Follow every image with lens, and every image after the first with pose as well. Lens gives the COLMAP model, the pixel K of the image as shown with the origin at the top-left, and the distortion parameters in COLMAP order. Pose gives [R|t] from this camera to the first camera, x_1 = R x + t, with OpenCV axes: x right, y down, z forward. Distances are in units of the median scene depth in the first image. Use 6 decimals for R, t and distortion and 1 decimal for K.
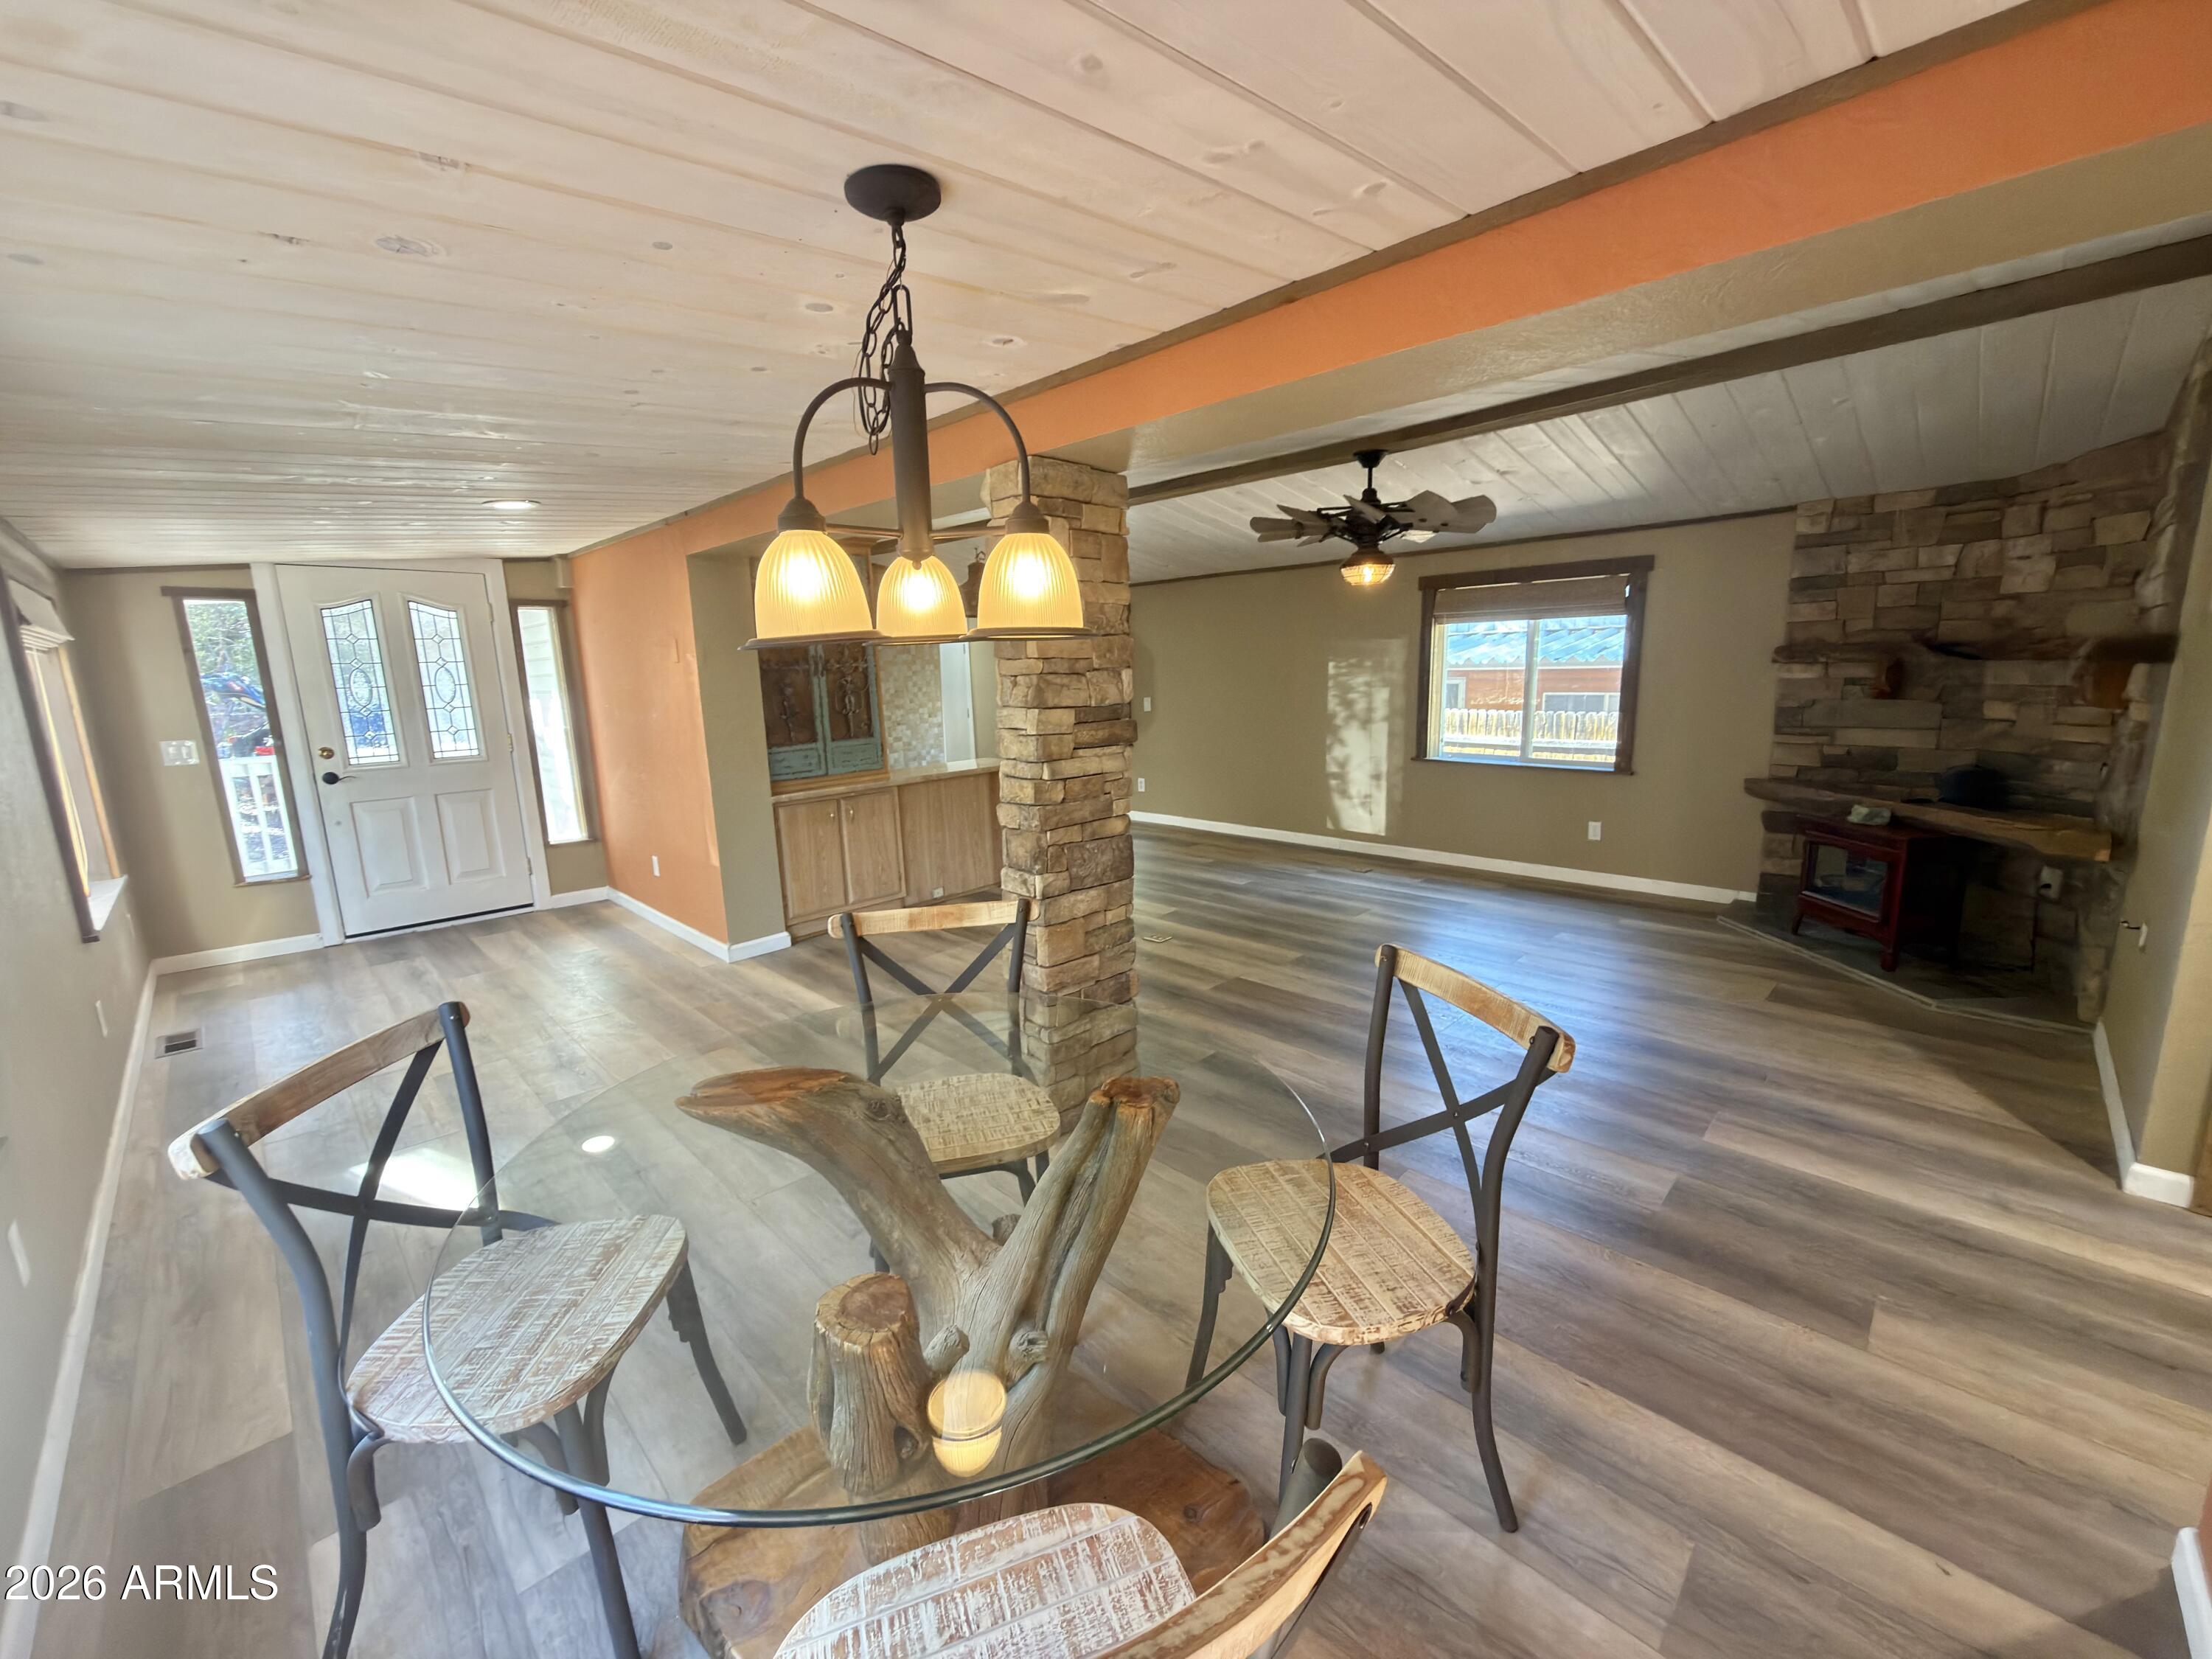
lens RADIAL K [[879.6, 0, 1102.6], [0, 879.6, 830.4], [0, 0, 1]] dist [0.001143, -0.000773]
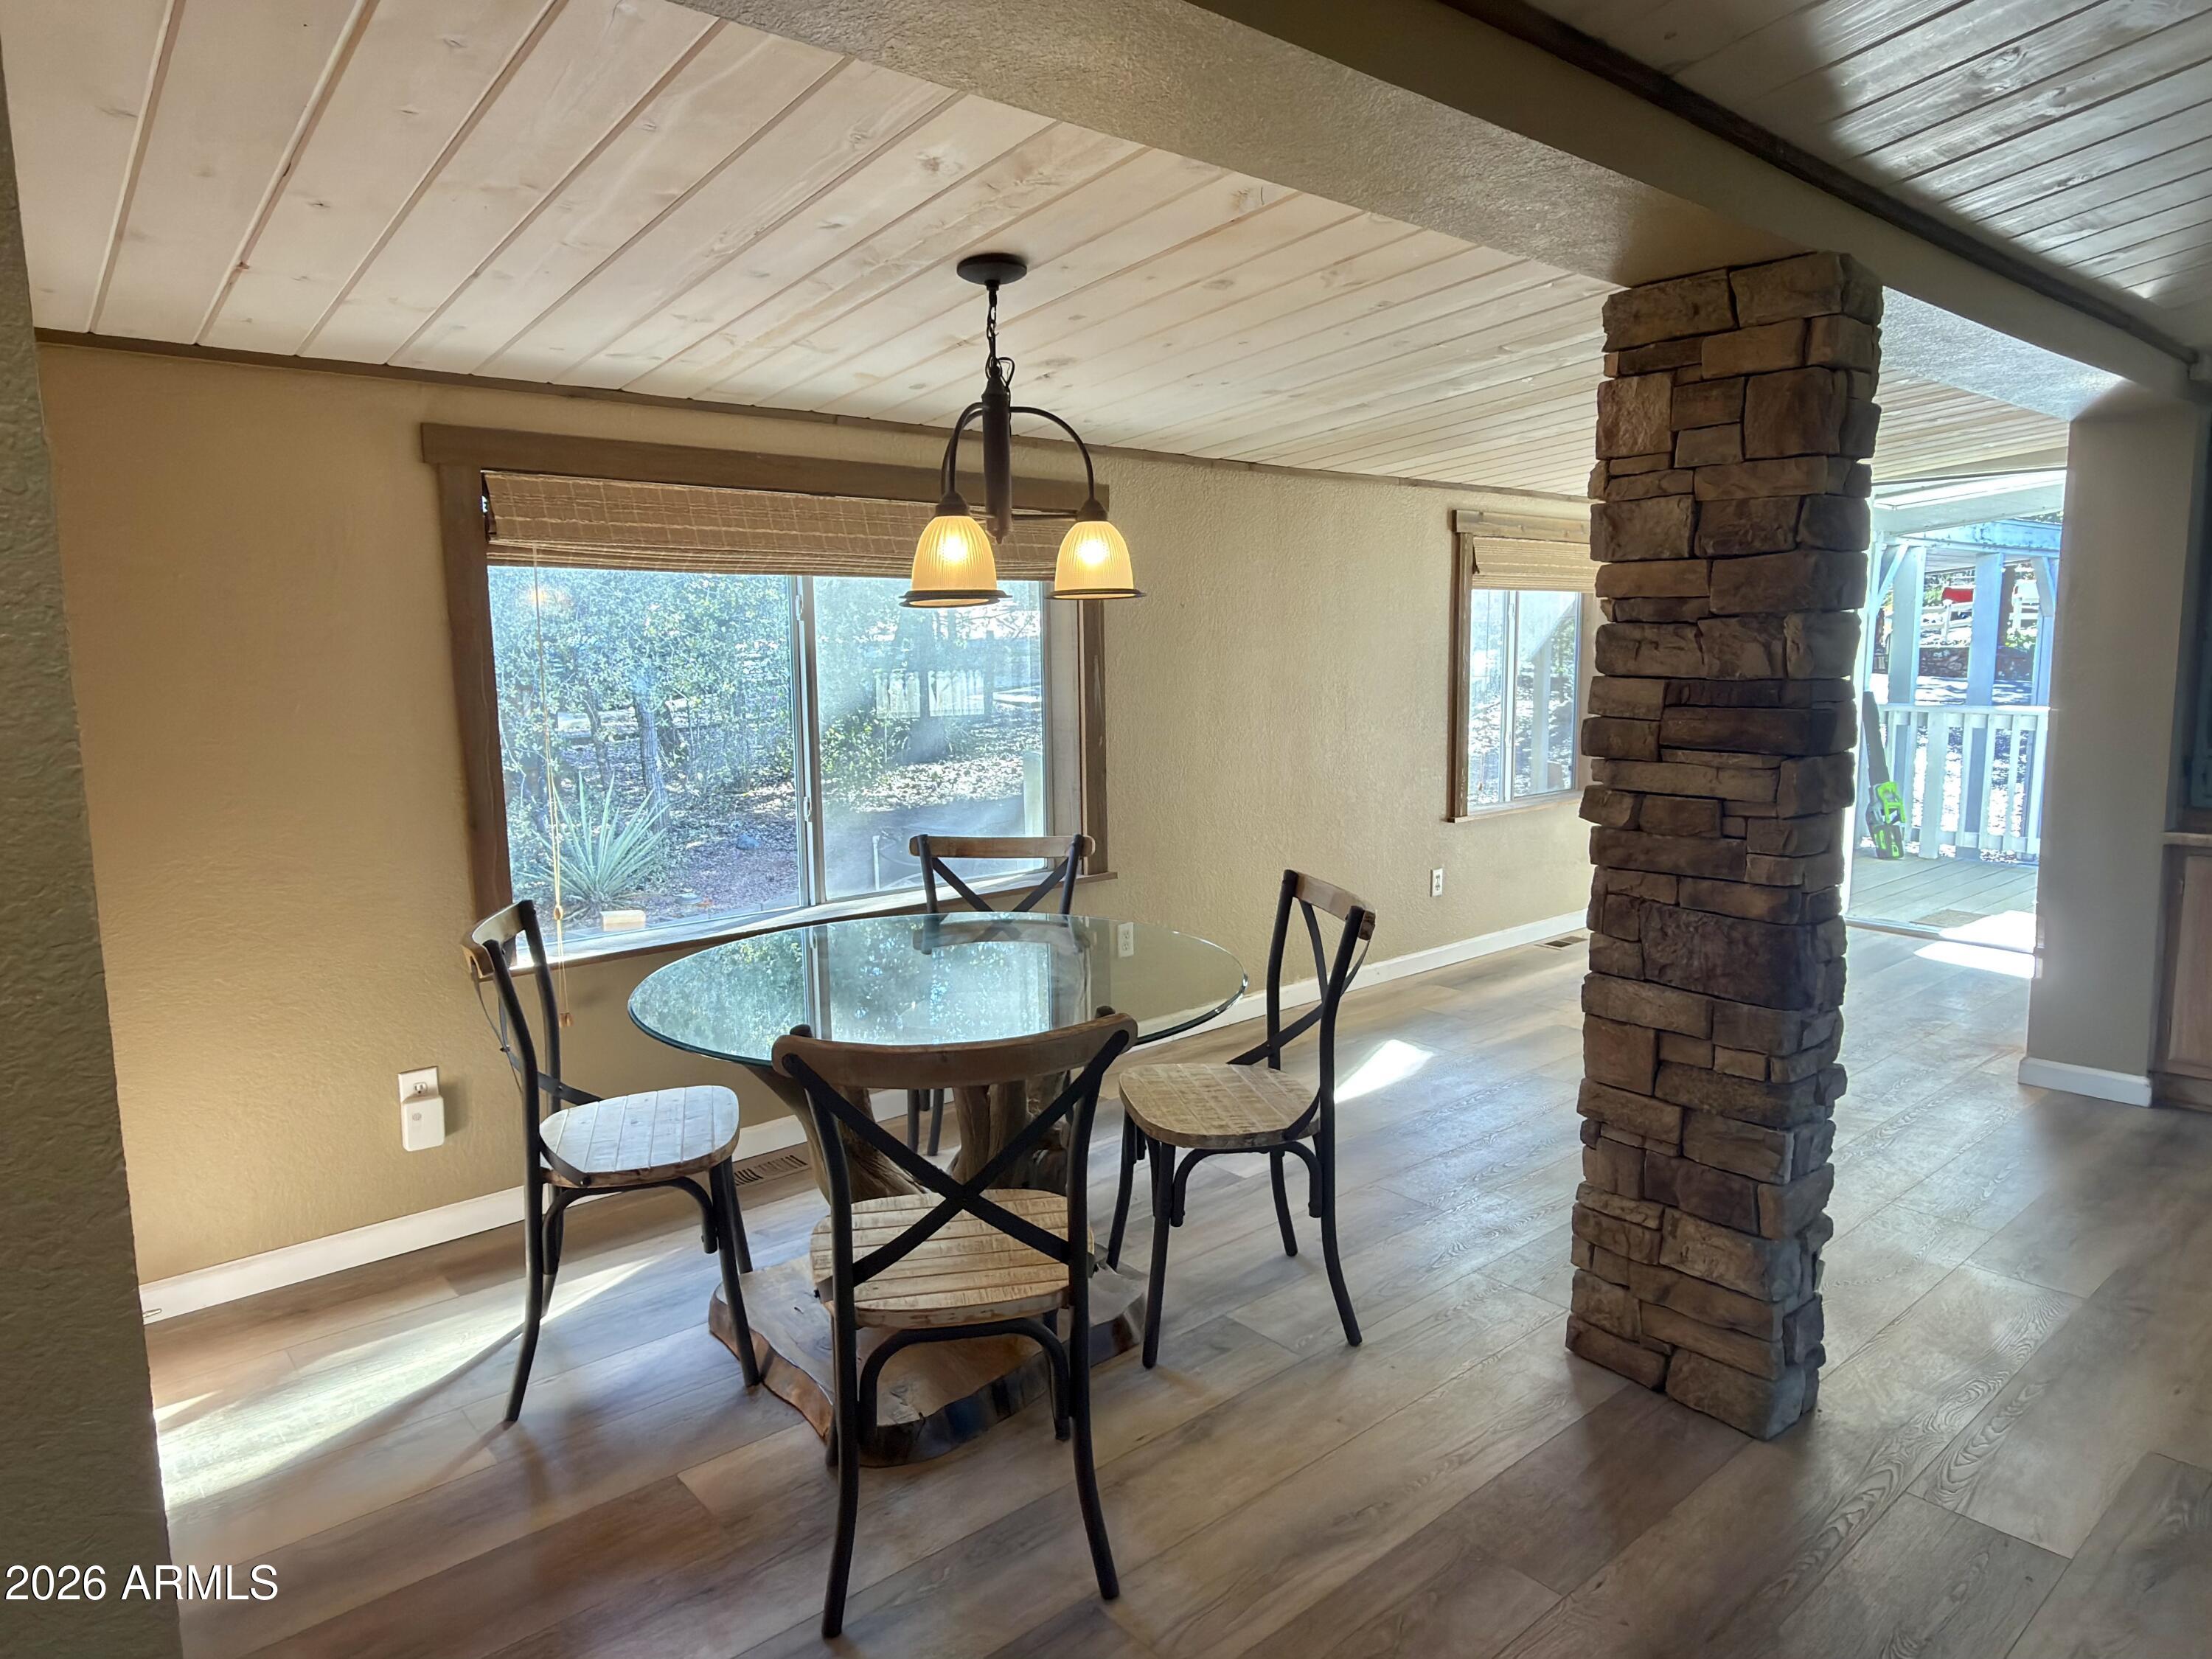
lens RADIAL K [[1365.5, 0, 1096.3], [0, 1365.5, 822.9], [0, 0, 1]] dist [0.001305, 0.005606]
pose [[-0.073802, 0.159726, -0.984399, 0.569519], [-0.169344, 0.970748, 0.170207, -0.083459], [0.982790, 0.179264, -0.044595, 0.411190]]
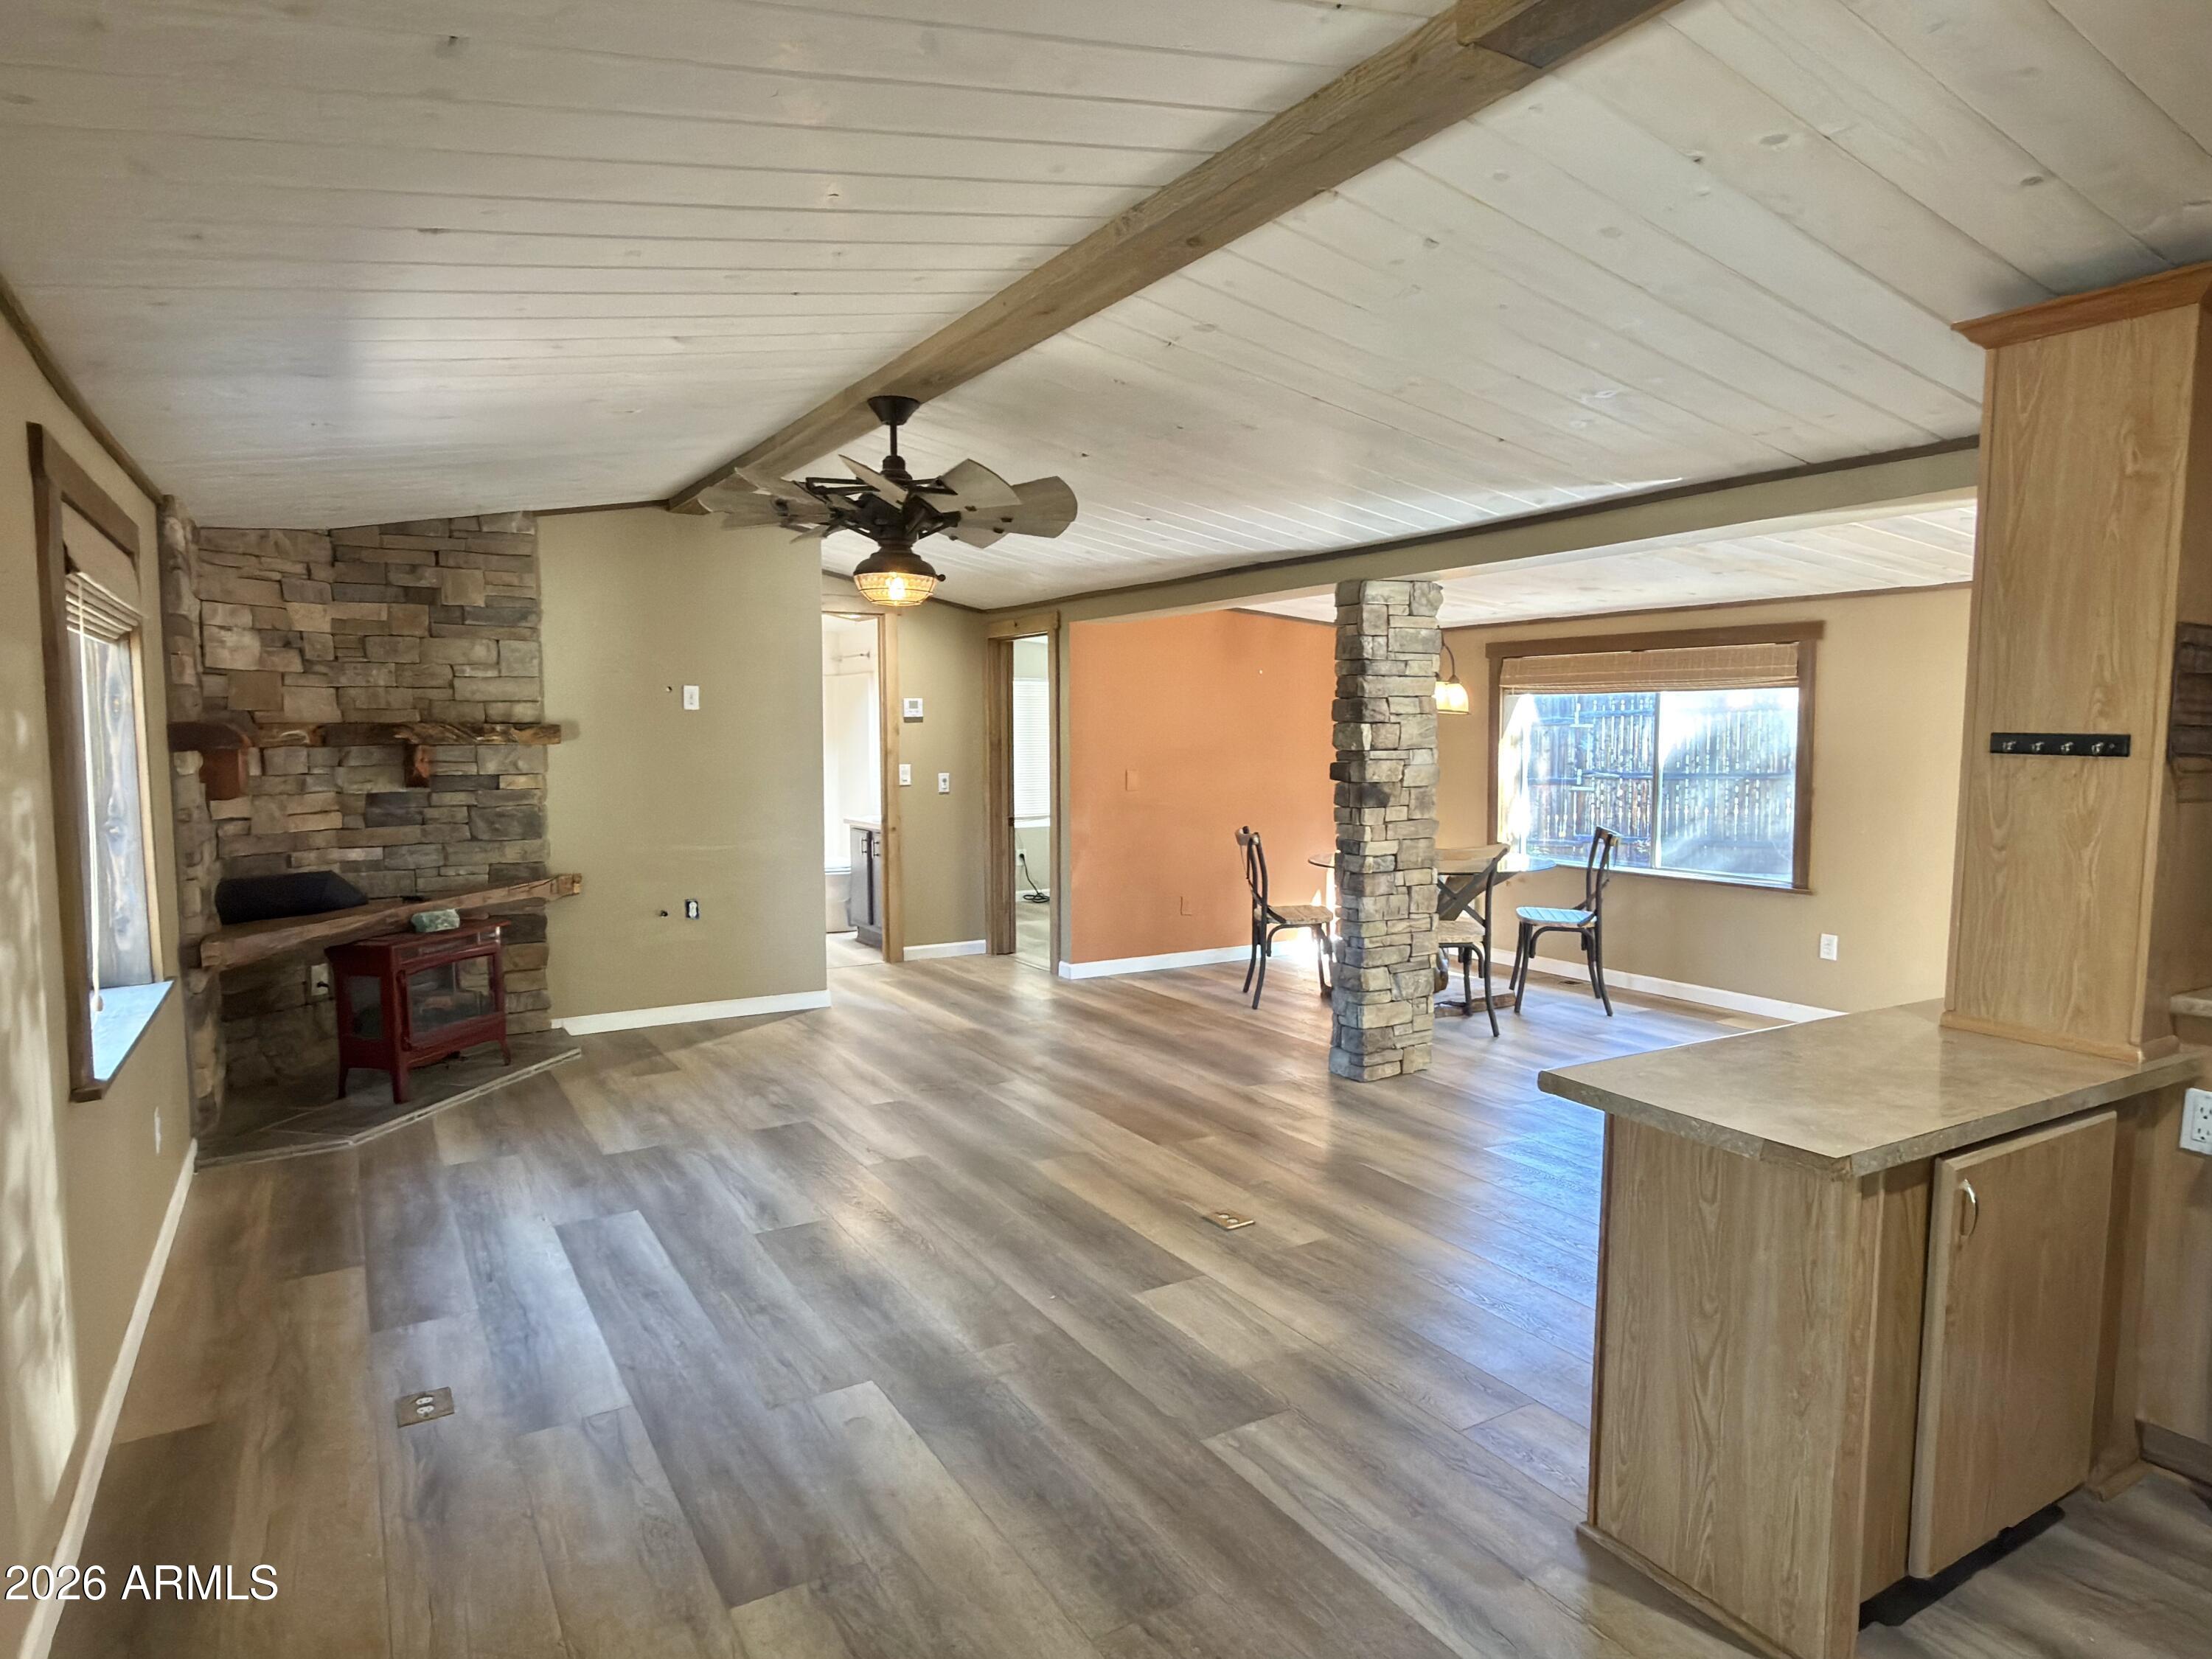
lens RADIAL K [[1288.6, 0, 1105.8], [0, 1288.6, 838.6], [0, 0, 1]] dist [-0.000736, 0.000241]
pose [[-0.970315, 0.009314, 0.241663, -0.063657], [0.073162, 0.963742, 0.256612, -0.345330], [-0.230511, 0.266675, -0.935815, 1.878284]]
